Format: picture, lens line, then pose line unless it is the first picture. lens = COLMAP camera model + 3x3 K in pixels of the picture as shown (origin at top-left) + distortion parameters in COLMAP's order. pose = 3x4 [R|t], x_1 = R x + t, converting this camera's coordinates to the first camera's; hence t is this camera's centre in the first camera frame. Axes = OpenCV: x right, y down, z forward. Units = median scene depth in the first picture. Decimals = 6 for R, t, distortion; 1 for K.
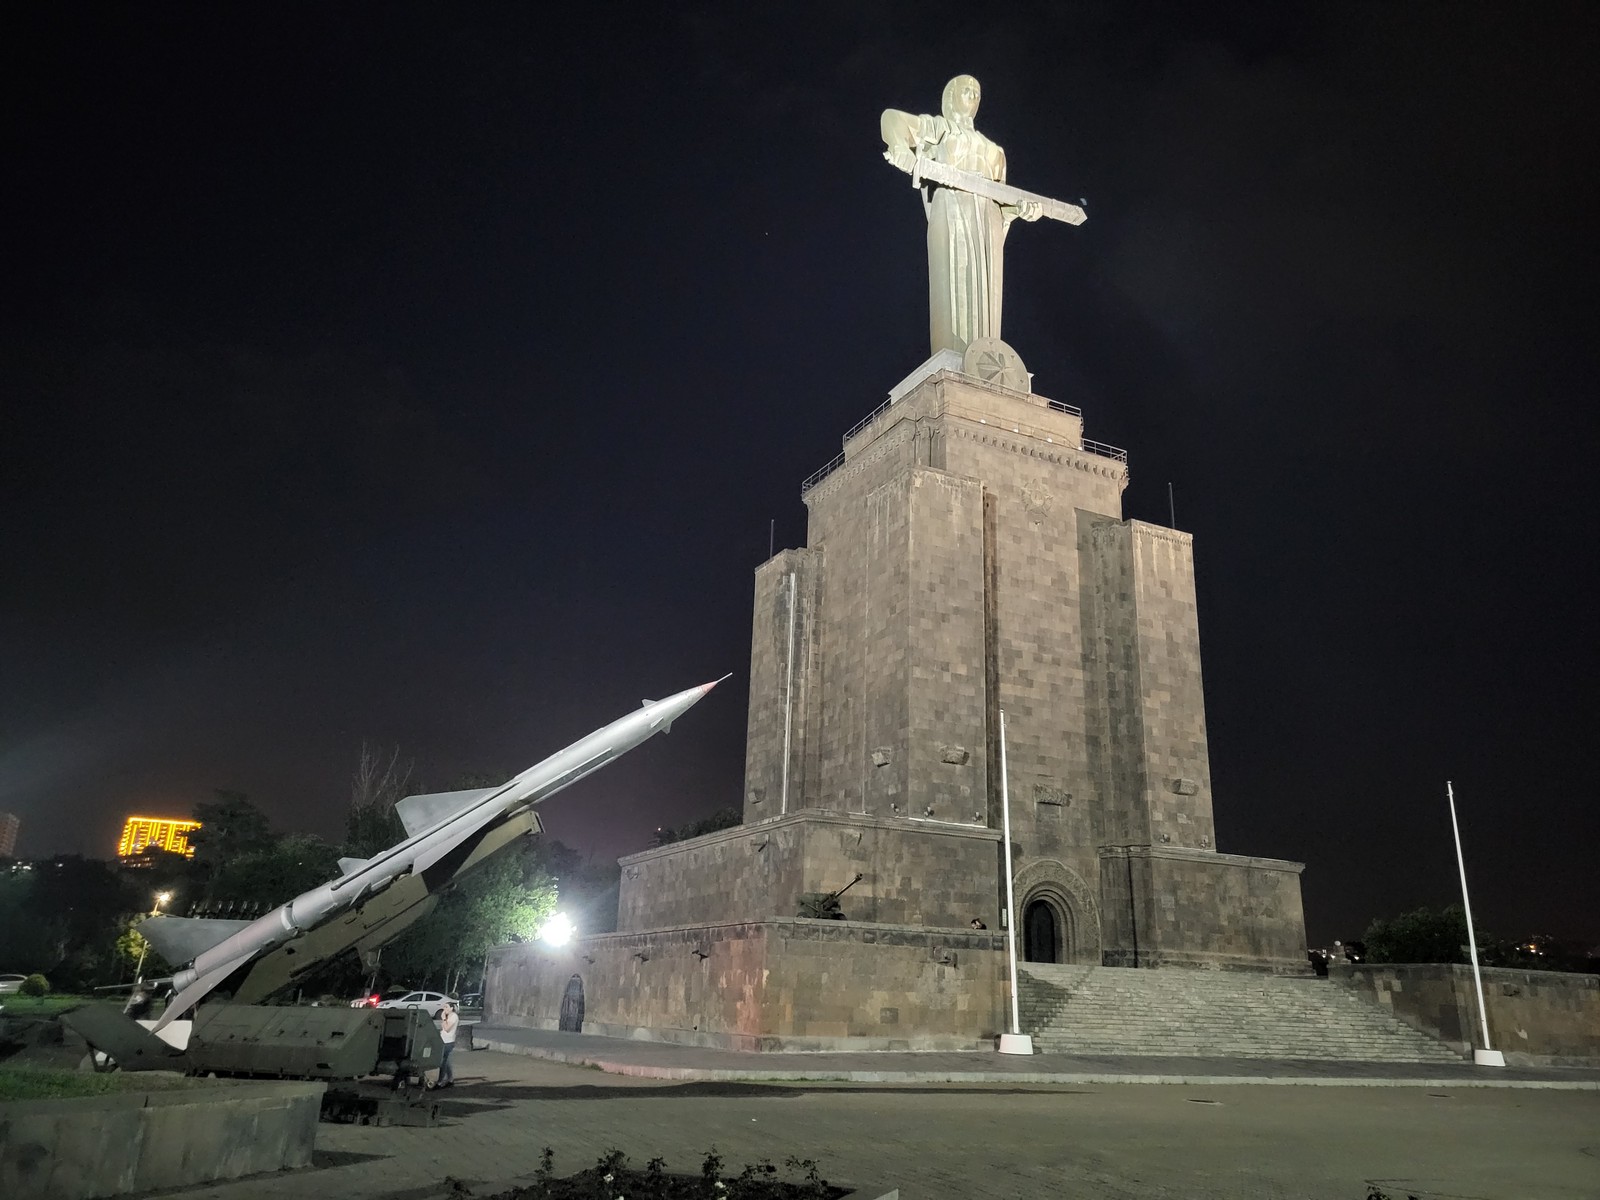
lens RADIAL K [[1210.3, 0, 819.1], [0, 1210.3, 569.7], [0, 0, 1]] dist [0.038019, -0.009891]
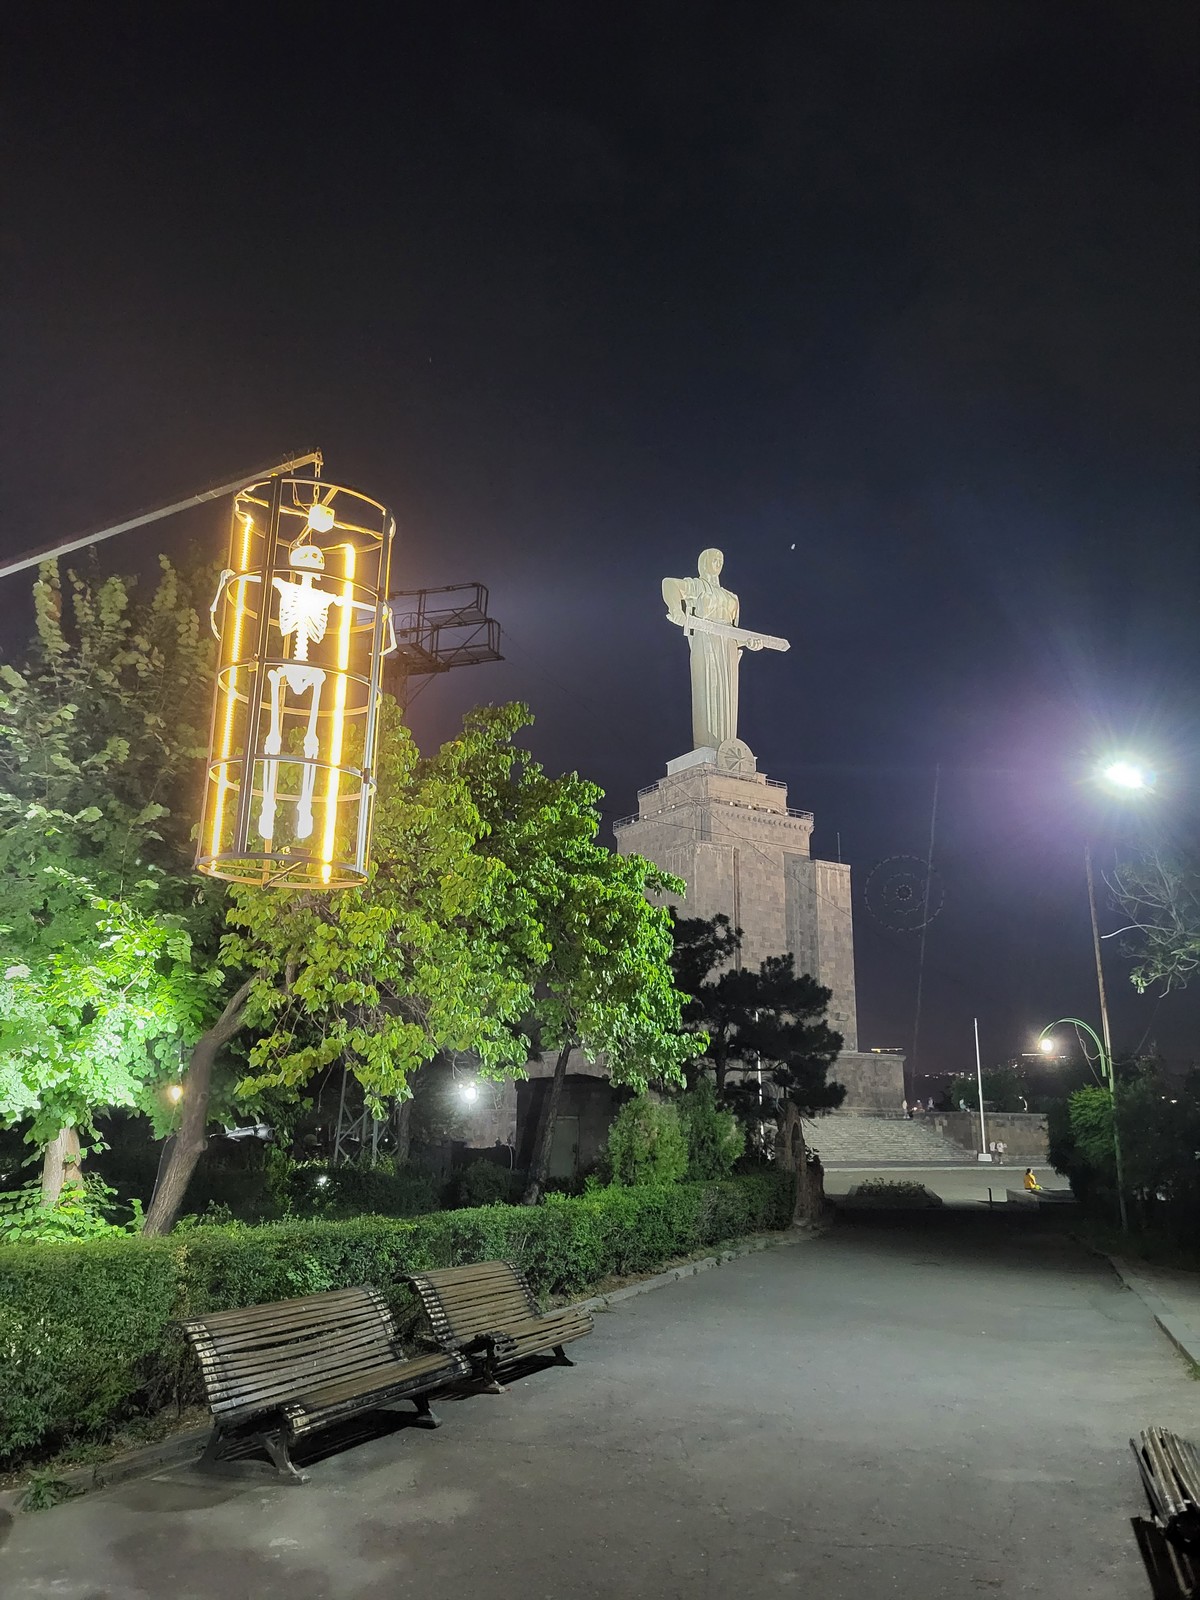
lens RADIAL K [[1210.3, 0, 605.5], [0, 1210.3, 798.9], [0, 0, 1]] dist [0.038019, -0.009891]
pose [[0.995703, 0.003198, 0.092544, -0.211529], [-0.009732, 0.997482, 0.070243, -0.262339], [-0.092086, -0.070842, 0.993228, -0.718227]]
